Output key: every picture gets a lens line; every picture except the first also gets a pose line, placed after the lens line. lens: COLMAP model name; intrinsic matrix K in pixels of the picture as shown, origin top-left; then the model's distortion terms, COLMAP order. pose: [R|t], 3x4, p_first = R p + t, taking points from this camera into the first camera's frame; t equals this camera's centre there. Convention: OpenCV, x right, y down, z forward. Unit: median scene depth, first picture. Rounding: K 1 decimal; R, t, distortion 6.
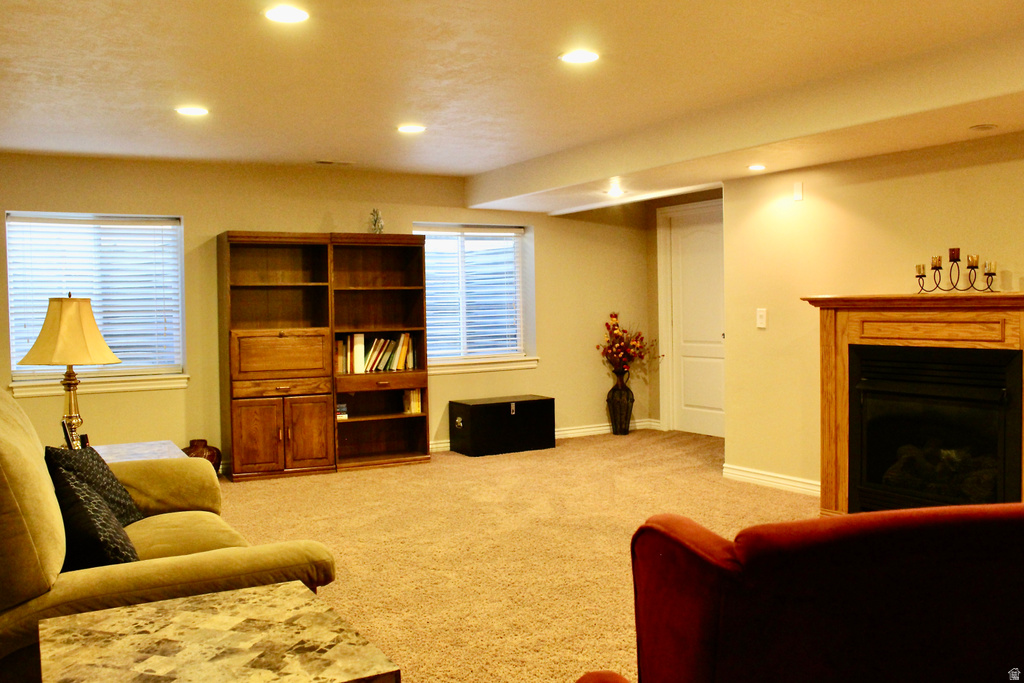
lens RADIAL K [[944.2, 0, 509.3], [0, 944.2, 338.2], [0, 0, 1]] dist [-0.103241, 0.000000]
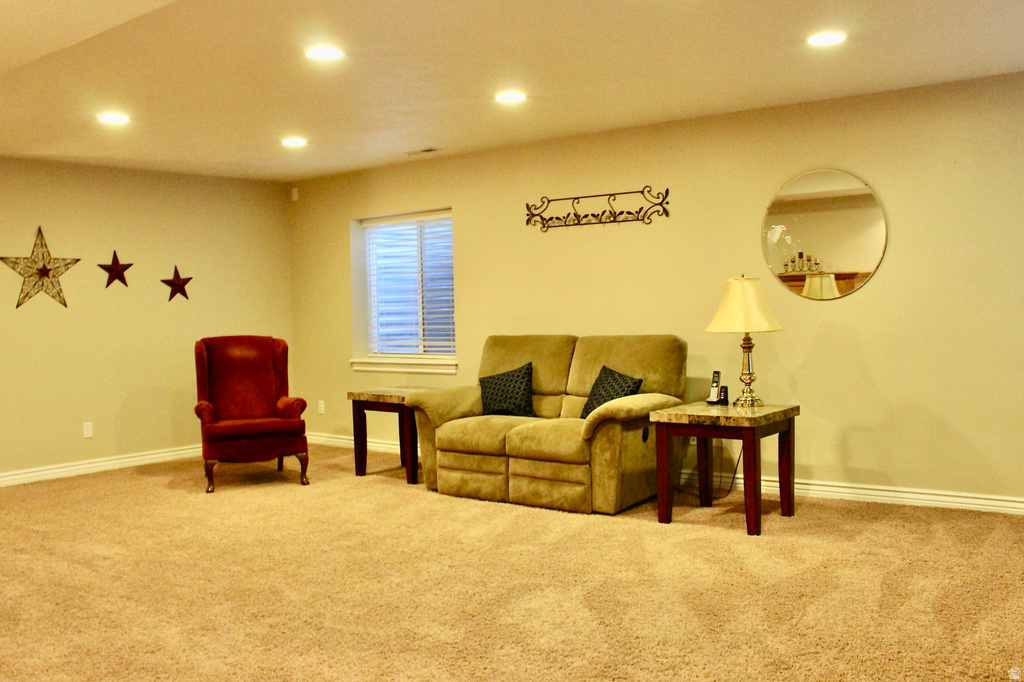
lens RADIAL K [[944.2, 0, 505.5], [0, 944.2, 346.7], [0, 0, 1]] dist [-0.103241, 0.000000]
pose [[-0.944716, 0.055254, -0.323199, 0.143085], [0.030526, 0.996239, 0.081088, -0.038485], [0.326464, 0.066739, -0.942850, 1.281001]]
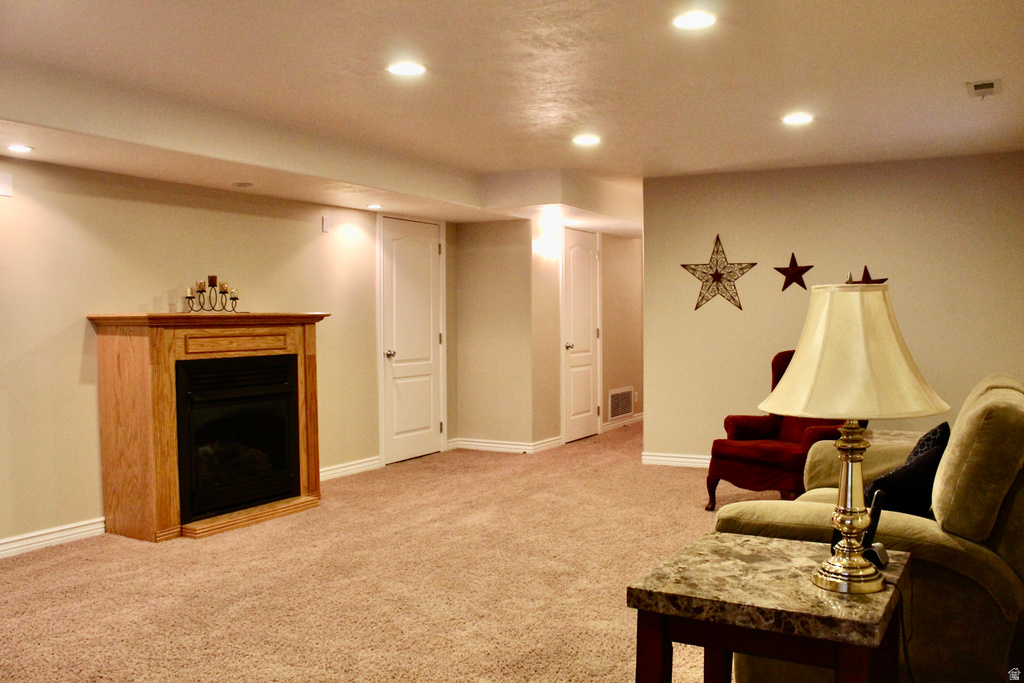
lens RADIAL K [[944.2, 0, 506.8], [0, 944.2, 333.8], [0, 0, 1]] dist [-0.103241, 0.000000]
pose [[-0.486720, 0.000110, 0.873558, -0.561600], [0.045089, 0.998670, 0.024996, -0.025517], [-0.872394, 0.051554, -0.486078, 0.917947]]
